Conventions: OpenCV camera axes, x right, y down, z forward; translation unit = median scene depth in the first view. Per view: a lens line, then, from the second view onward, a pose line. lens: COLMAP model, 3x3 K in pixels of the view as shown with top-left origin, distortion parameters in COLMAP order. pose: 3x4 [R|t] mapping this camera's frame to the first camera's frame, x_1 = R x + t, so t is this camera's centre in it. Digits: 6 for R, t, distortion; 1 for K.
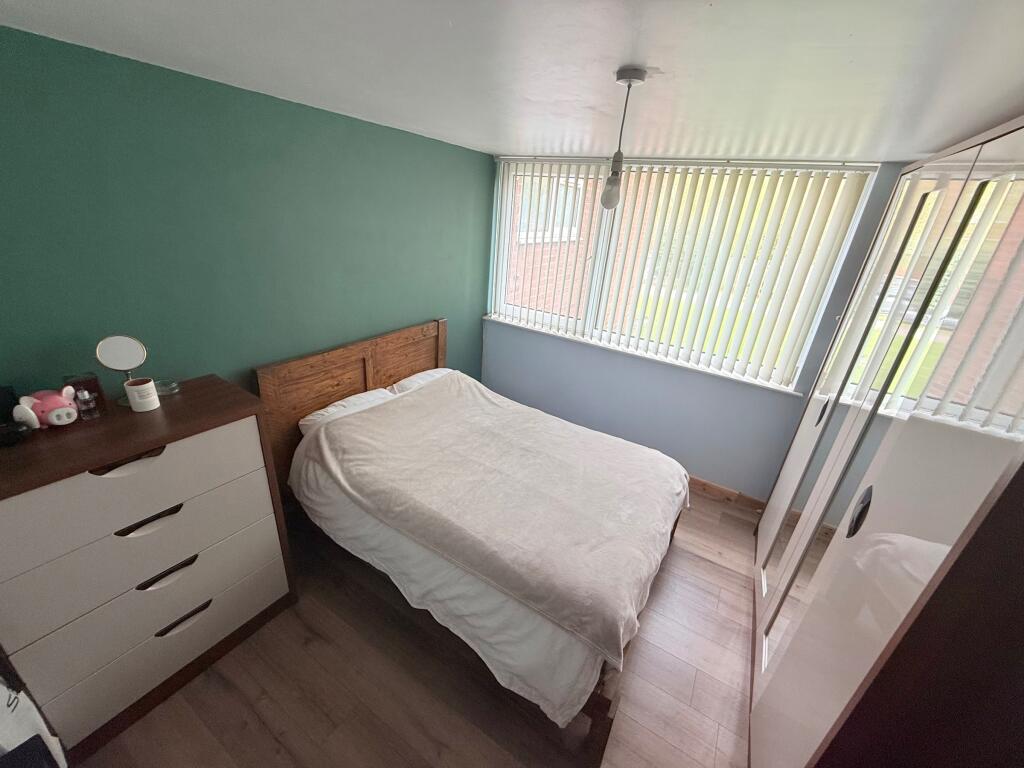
lens RADIAL K [[406.0, 0, 508.8], [0, 406.0, 385.1], [0, 0, 1]] dist [-0.000260, -0.000512]
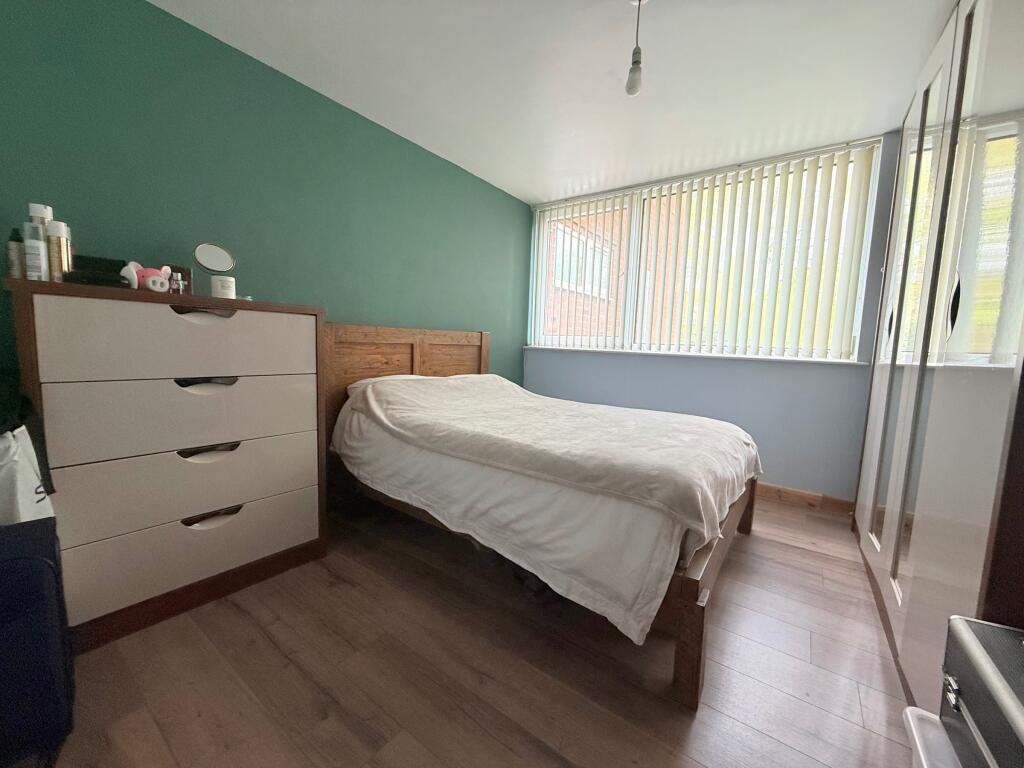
lens RADIAL K [[406.0, 0, 508.8], [0, 406.0, 385.1], [0, 0, 1]] dist [-0.000260, -0.000512]
pose [[0.995625, -0.033412, -0.087263, -0.021695], [0.005162, 0.952126, -0.305663, 0.416553], [0.093298, 0.303875, 0.948133, 0.063208]]
